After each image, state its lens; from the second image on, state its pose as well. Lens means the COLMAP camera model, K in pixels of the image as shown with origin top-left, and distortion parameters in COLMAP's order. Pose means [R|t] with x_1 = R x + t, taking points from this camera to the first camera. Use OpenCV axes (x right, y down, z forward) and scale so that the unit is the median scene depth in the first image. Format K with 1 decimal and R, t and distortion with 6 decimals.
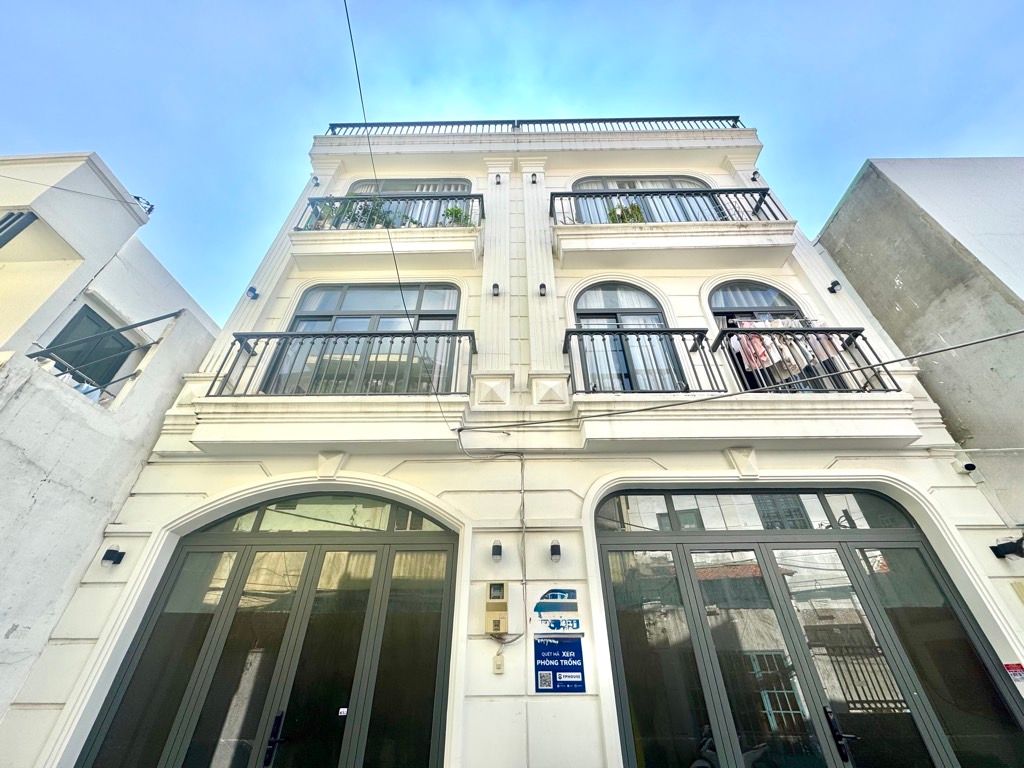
lens RADIAL K [[412.5, 0, 513.0], [0, 412.5, 375.0], [0, 0, 1]] dist [-0.002393, 0.000455]
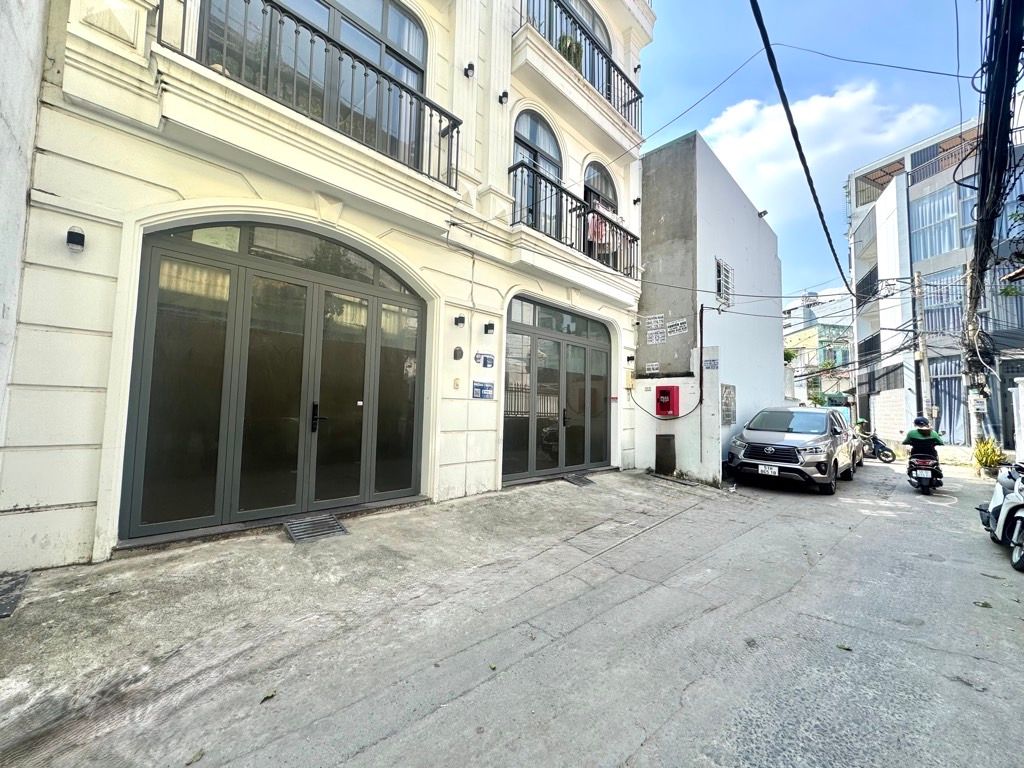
lens RADIAL K [[412.5, 0, 507.0], [0, 412.5, 384.1], [0, 0, 1]] dist [-0.002393, 0.000455]
pose [[0.697159, 0.065793, 0.713891, -0.814756], [-0.453329, 0.811886, 0.367879, -0.002860], [-0.555394, -0.580097, 0.595840, -0.082844]]
